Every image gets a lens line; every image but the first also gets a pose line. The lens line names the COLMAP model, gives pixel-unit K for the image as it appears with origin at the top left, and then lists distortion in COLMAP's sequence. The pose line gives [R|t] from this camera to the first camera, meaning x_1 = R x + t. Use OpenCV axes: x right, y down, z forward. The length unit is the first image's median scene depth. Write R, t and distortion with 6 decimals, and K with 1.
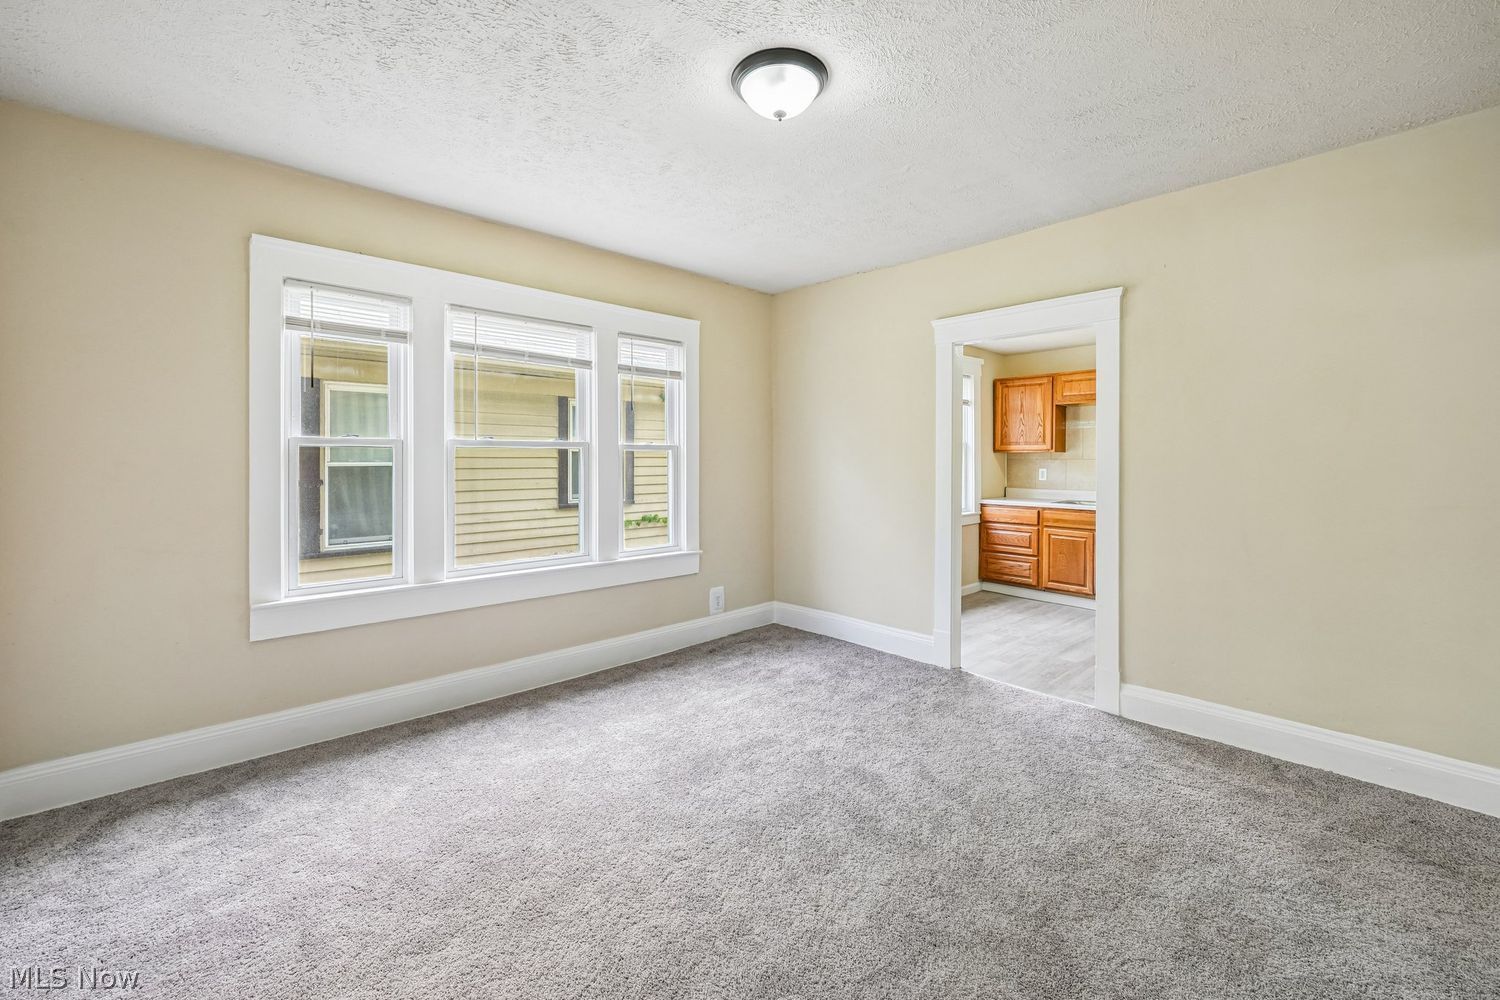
lens RADIAL K [[603.2, 0, 786.2], [0, 603.2, 460.2], [0, 0, 1]] dist [0.001356, 0.002044]
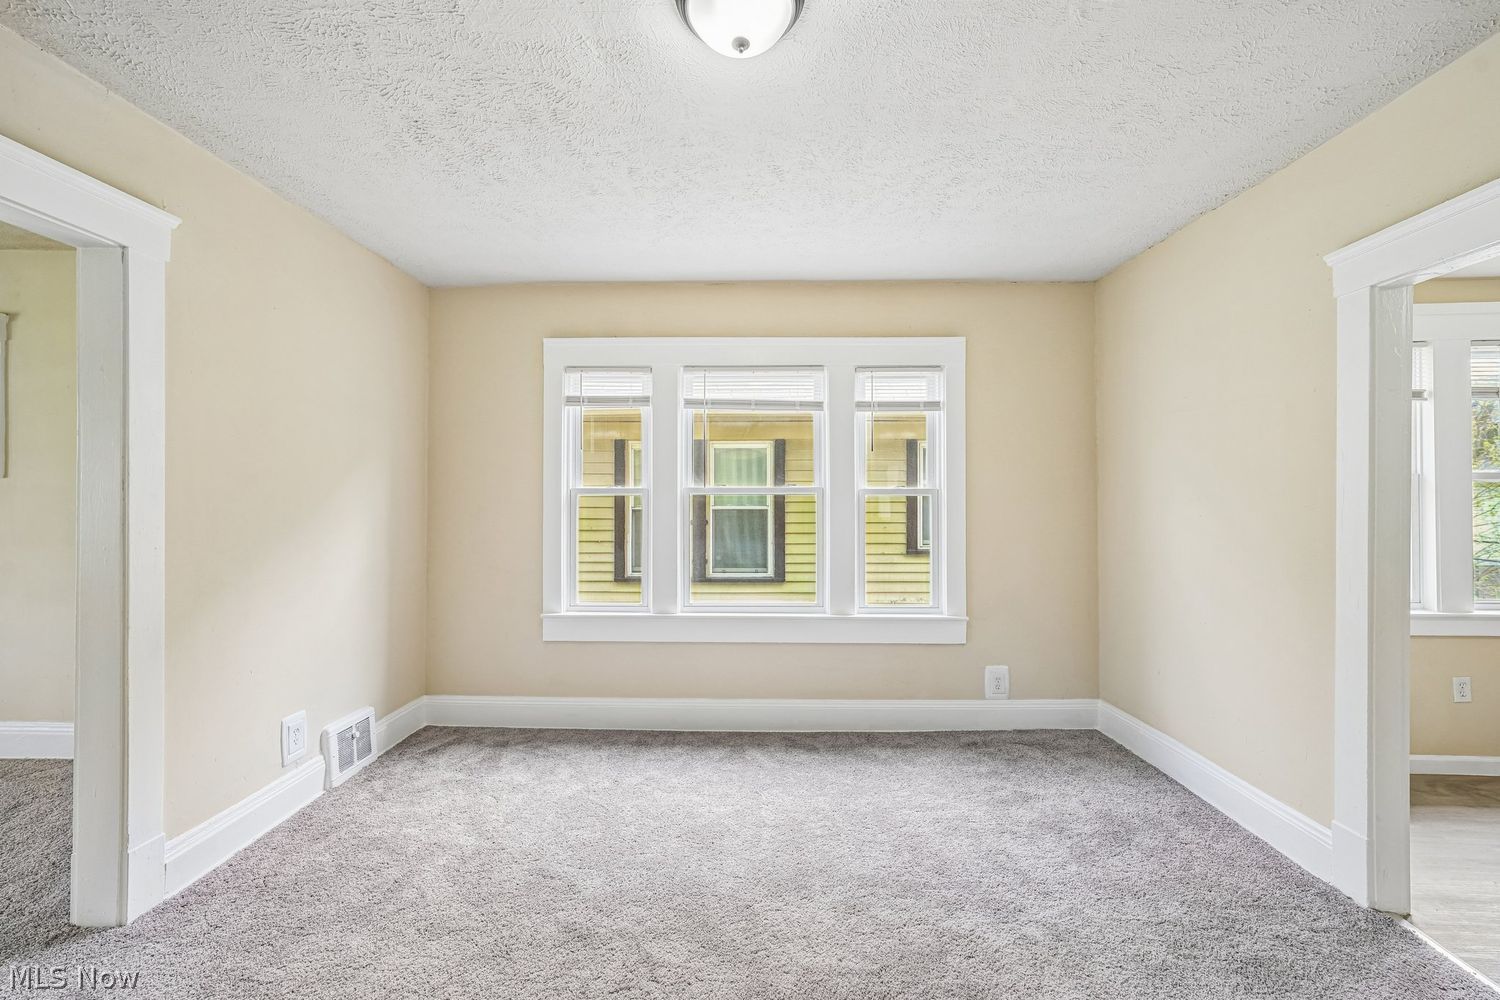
lens RADIAL K [[603.2, 0, 751.8], [0, 603.2, 497.3], [0, 0, 1]] dist [0.001356, 0.002044]
pose [[0.710828, -0.006942, -0.703331, 0.260553], [-0.000844, 0.999942, -0.010722, -0.003219], [0.703365, 0.008215, 0.710781, 0.243884]]
